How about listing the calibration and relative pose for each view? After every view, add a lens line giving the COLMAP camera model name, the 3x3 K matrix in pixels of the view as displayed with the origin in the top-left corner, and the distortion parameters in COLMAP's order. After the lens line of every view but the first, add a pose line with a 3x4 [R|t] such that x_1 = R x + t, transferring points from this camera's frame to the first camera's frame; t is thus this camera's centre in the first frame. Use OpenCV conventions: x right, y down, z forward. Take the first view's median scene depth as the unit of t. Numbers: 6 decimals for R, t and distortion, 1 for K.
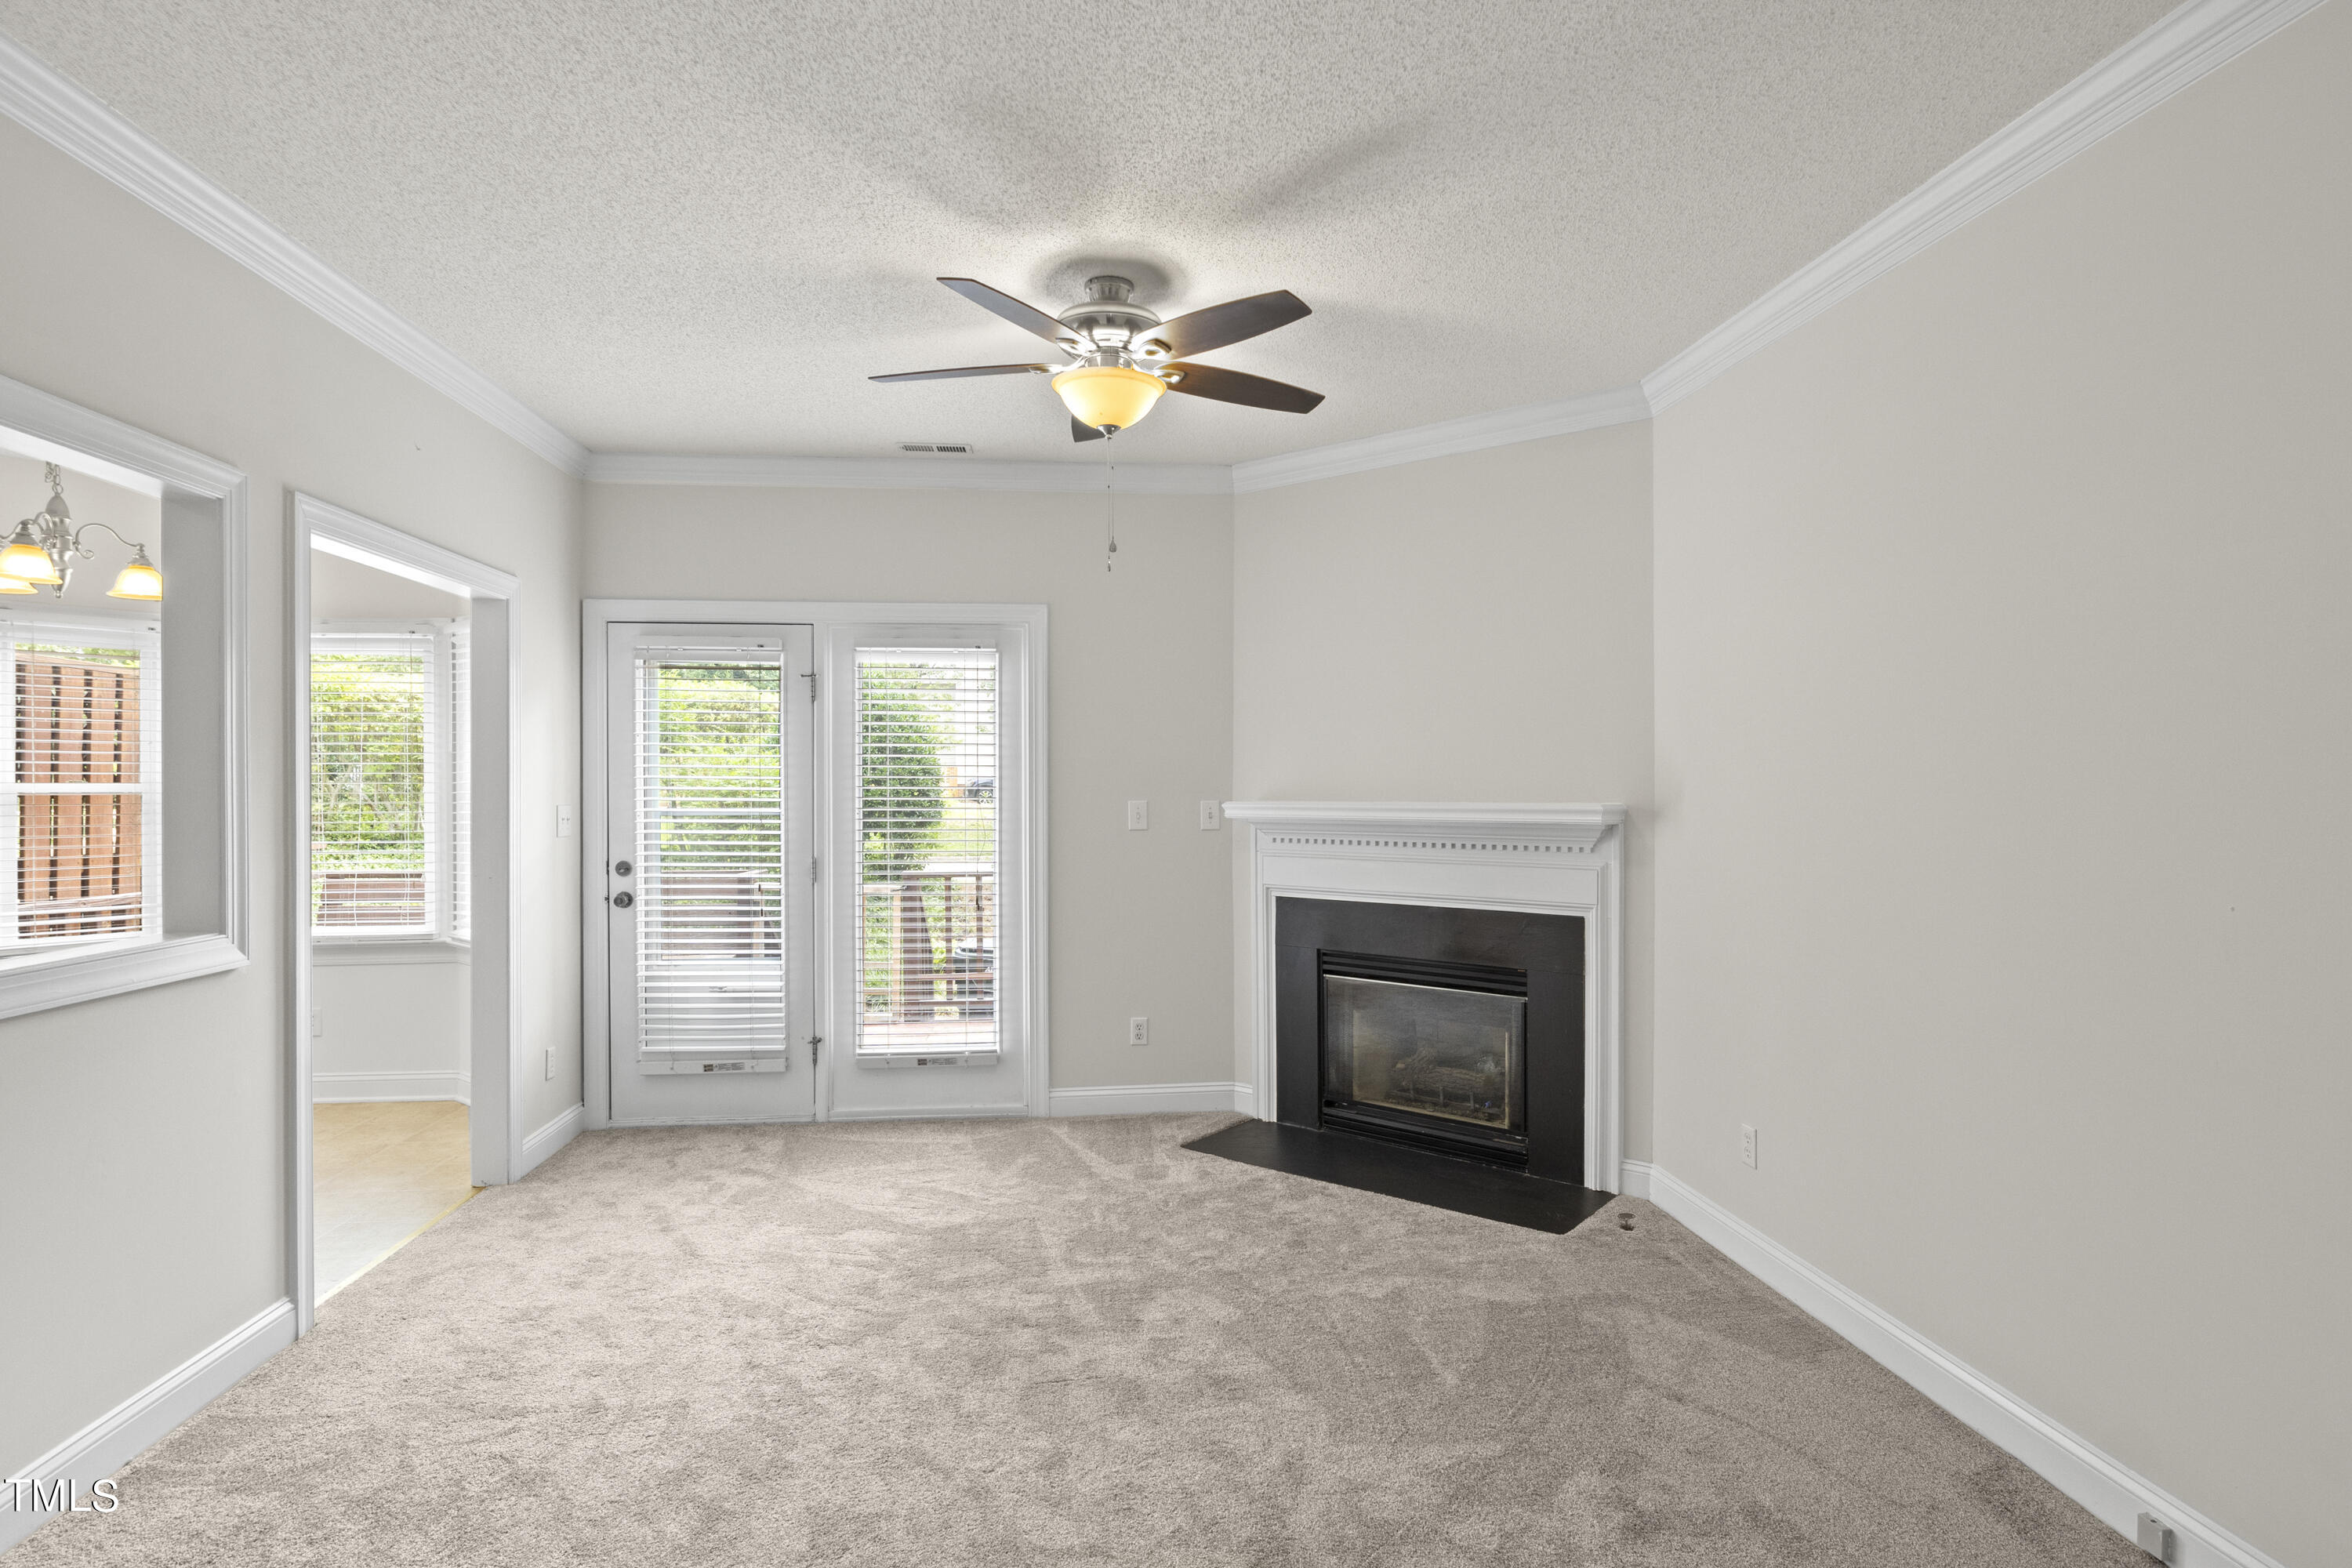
lens RADIAL K [[1207.1, 0, 1188.1], [0, 1207.1, 784.0], [0, 0, 1]] dist [-0.005069, 0.000401]
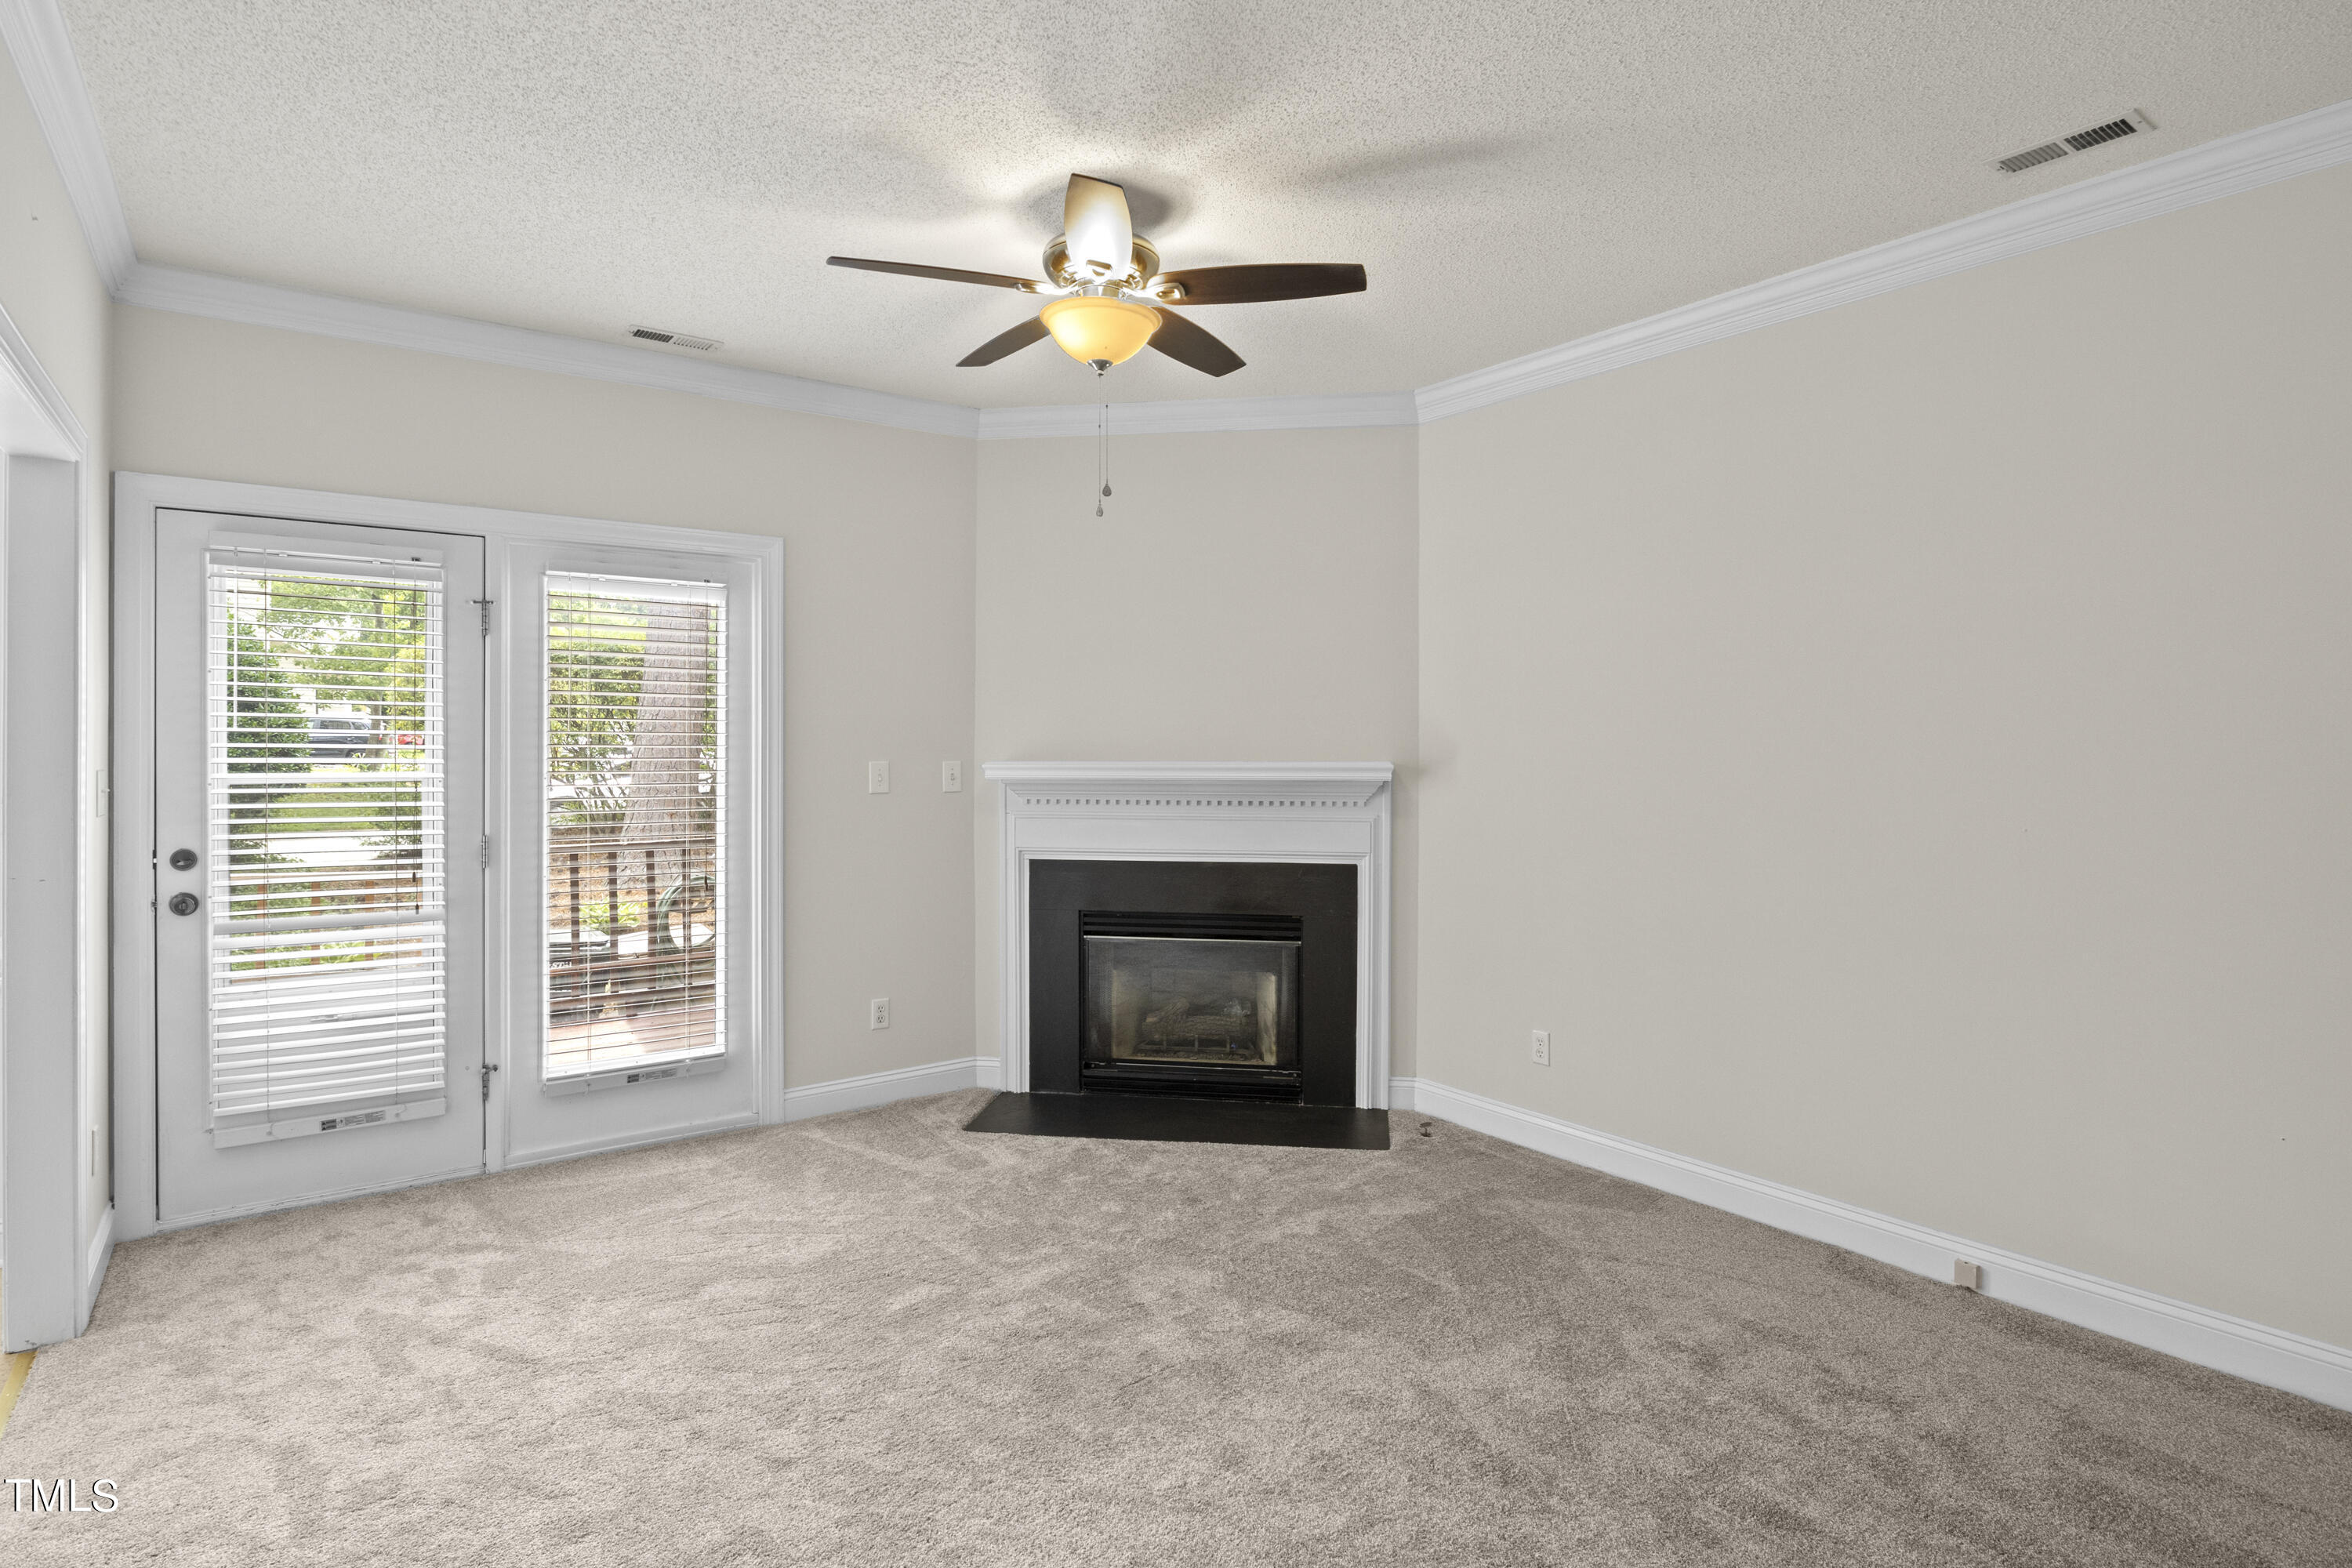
lens RADIAL K [[1205.8, 0, 1175.2], [0, 1205.8, 746.9], [0, 0, 1]] dist [-0.003661, -0.000051]
pose [[0.866428, 0.003377, 0.499290, -0.354194], [-0.003743, 0.999993, -0.000269, 0.002544], [-0.499287, -0.001636, 0.866435, 0.114768]]
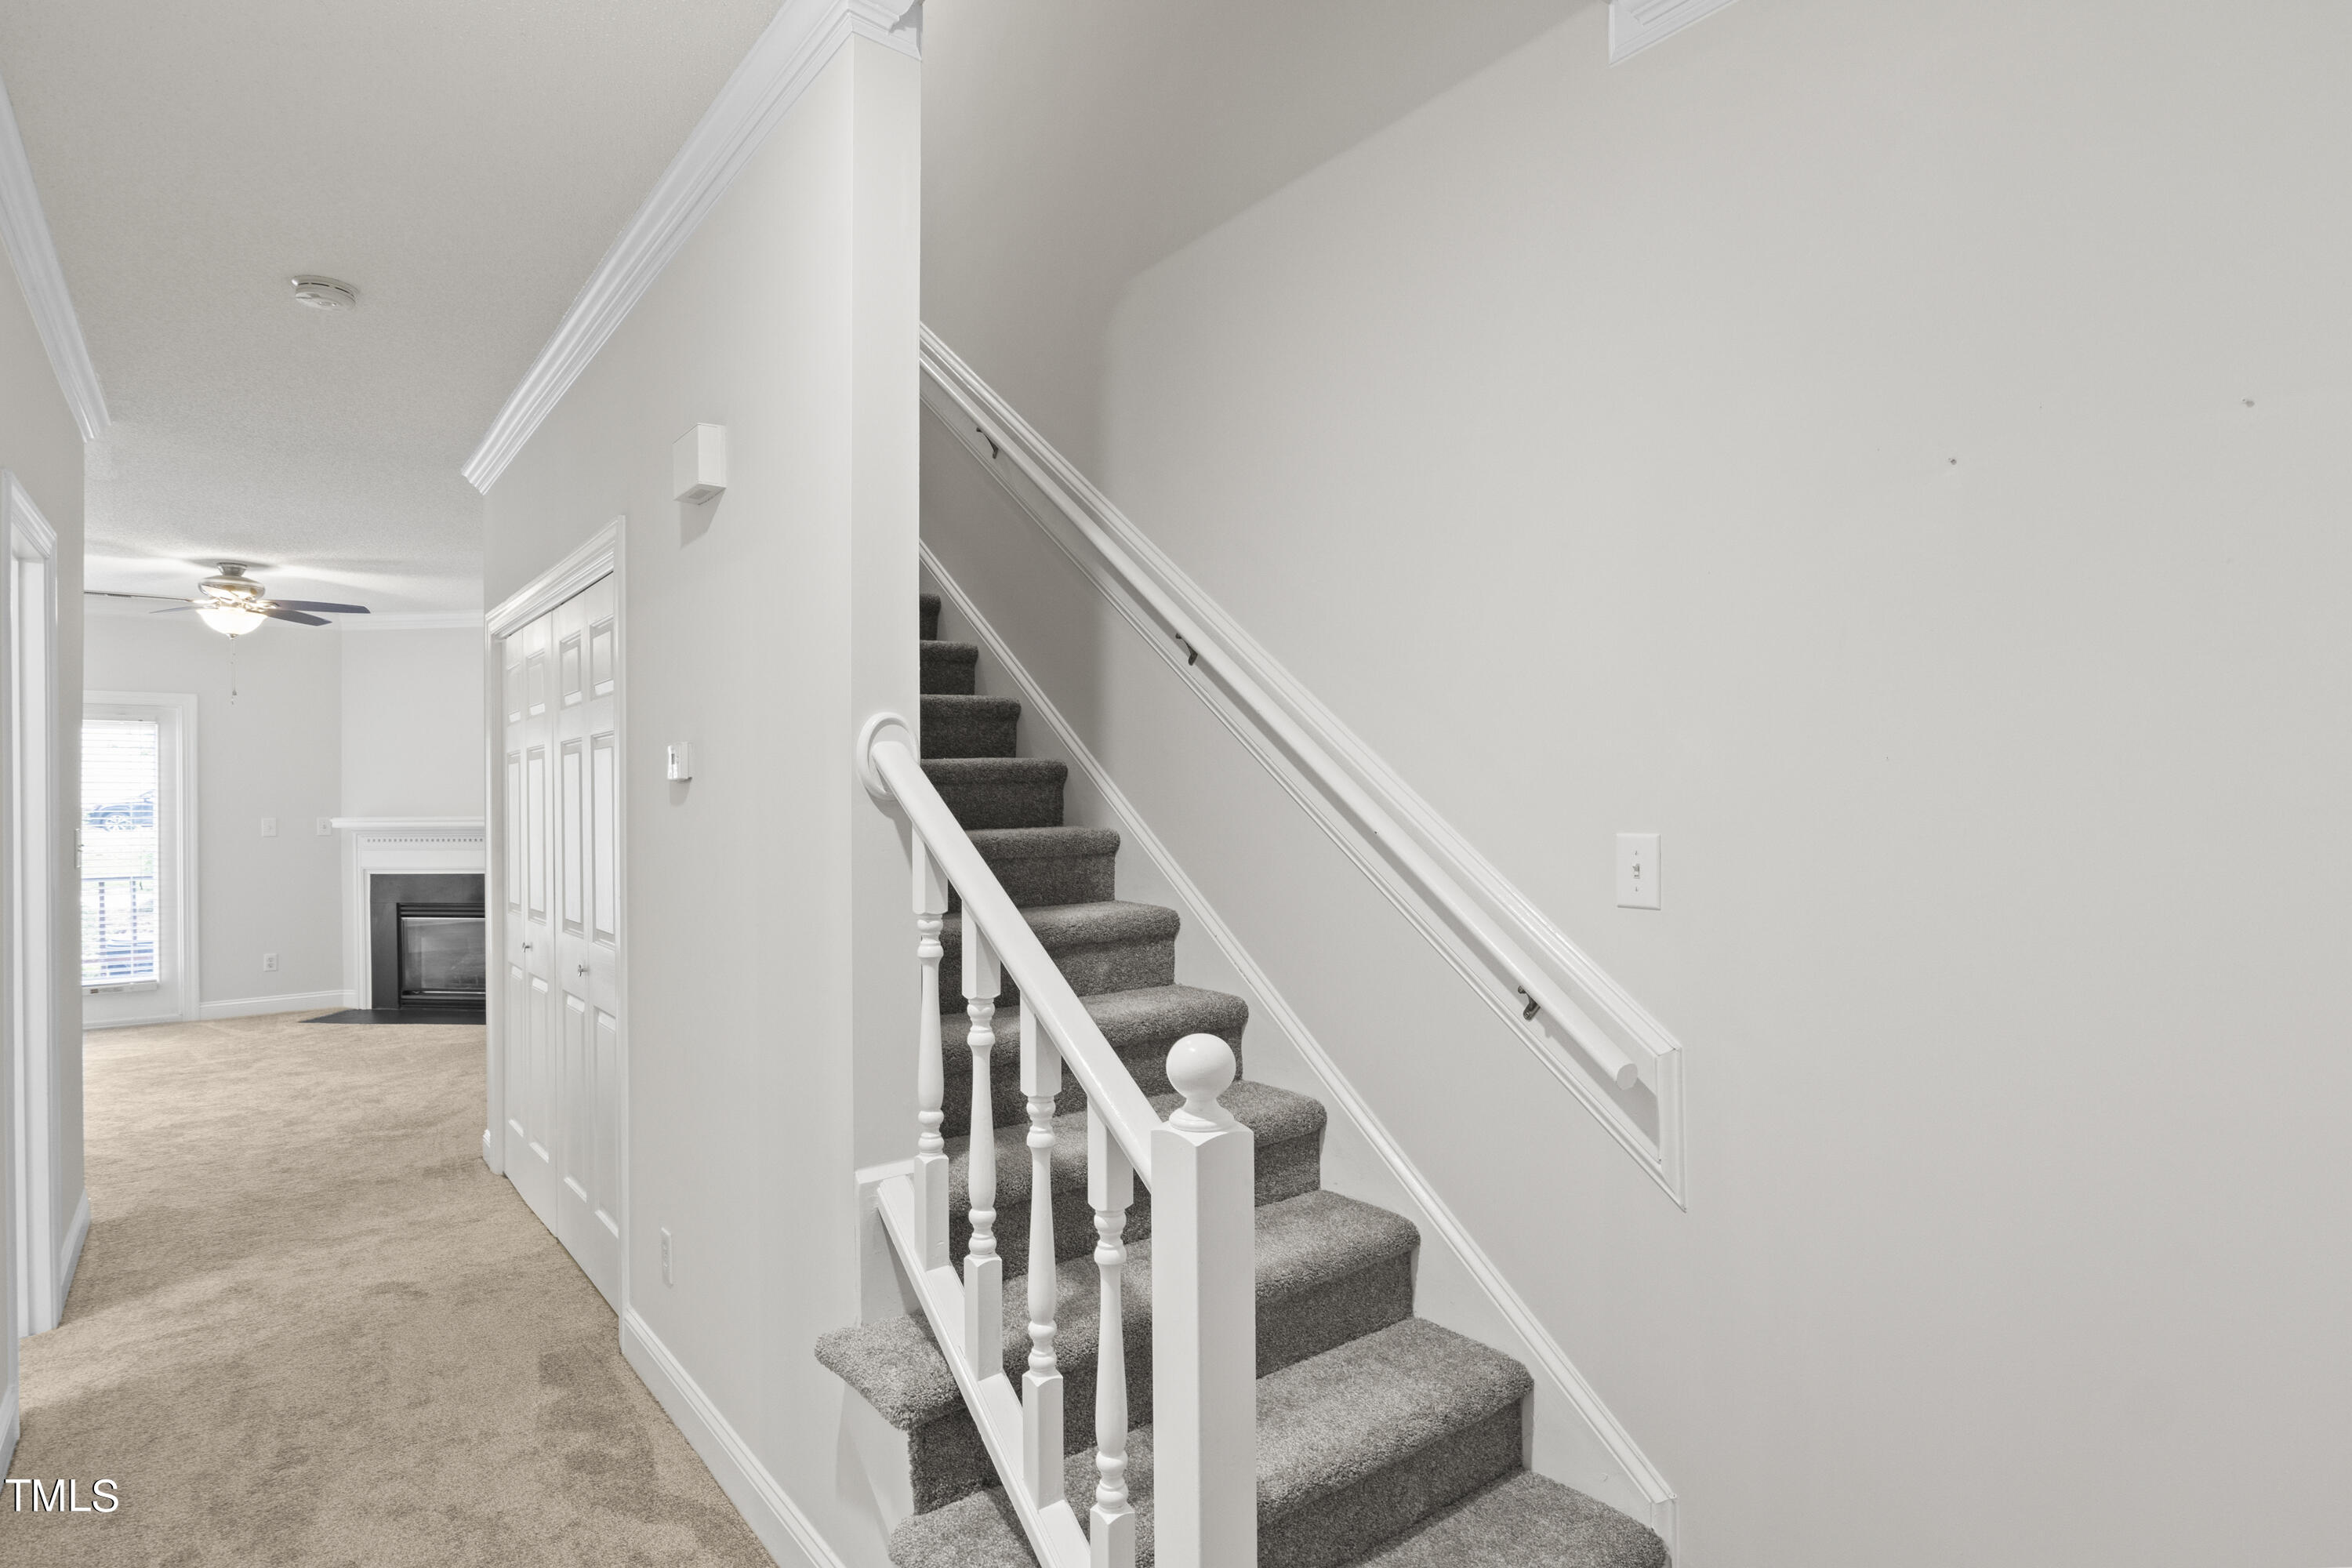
lens RADIAL K [[1252.2, 0, 1176.0], [0, 1252.2, 784.0], [0, 0, 1]] dist [0.004468, -0.000531]
pose [[0.856031, -0.003800, 0.516911, 0.148797], [0.008389, 0.999943, -0.006543, -0.012488], [-0.516857, 0.009938, 0.856014, -1.217612]]
